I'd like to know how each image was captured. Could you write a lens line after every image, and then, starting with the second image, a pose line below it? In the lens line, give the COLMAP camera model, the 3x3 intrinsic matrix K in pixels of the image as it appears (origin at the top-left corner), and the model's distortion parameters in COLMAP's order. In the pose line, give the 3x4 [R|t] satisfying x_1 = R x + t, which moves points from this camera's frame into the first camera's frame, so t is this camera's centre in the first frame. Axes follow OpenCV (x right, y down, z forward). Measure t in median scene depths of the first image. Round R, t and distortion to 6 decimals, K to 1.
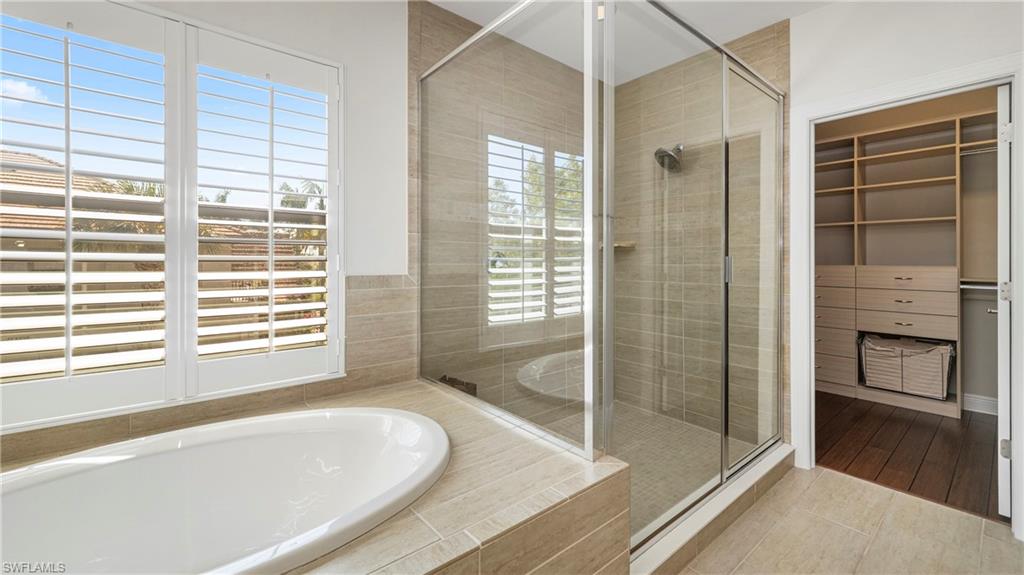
lens RADIAL K [[417.4, 0, 517.4], [0, 417.4, 264.9], [0, 0, 1]] dist [-0.004494, -0.000430]
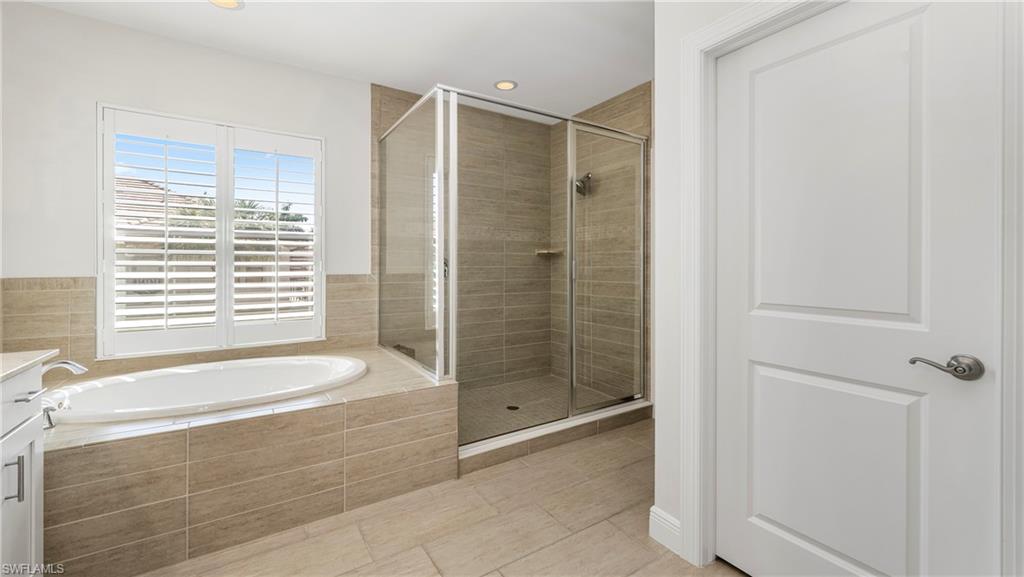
lens RADIAL K [[415.6, 0, 510.1], [0, 415.6, 265.7], [0, 0, 1]] dist [-0.004039, 0.001217]
pose [[0.993239, -0.003740, -0.116024, 0.395489], [0.003294, 0.999986, -0.004040, 0.000888], [0.116038, 0.003631, 0.993238, -0.398443]]
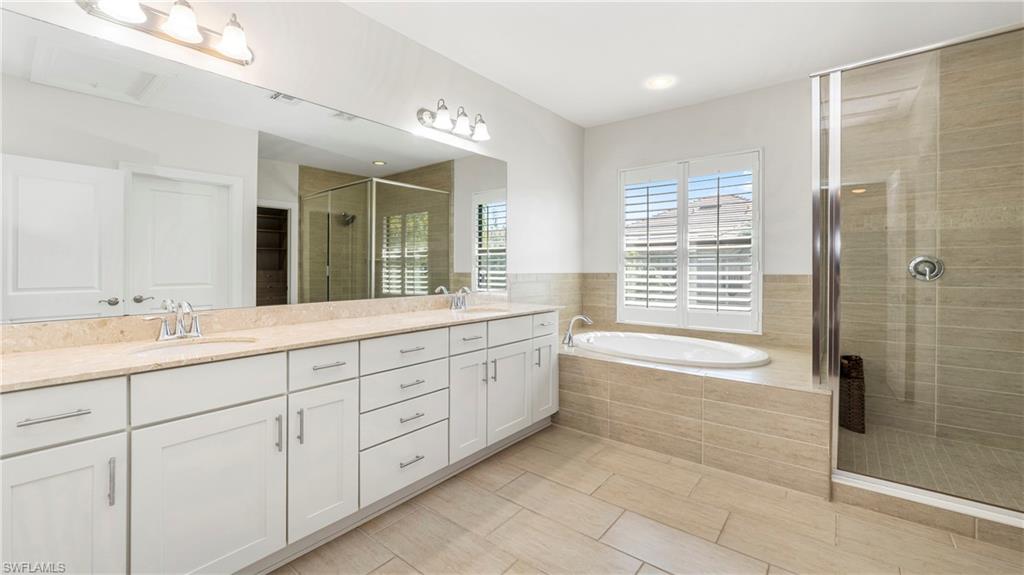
lens RADIAL K [[417.4, 0, 508.2], [0, 417.4, 267.8], [0, 0, 1]] dist [-0.004494, -0.000430]
pose [[0.195738, -0.004444, -0.980646, 0.904249], [-0.003767, 0.999979, -0.005283, 0.010877], [0.980649, 0.004728, 0.195718, -0.280367]]
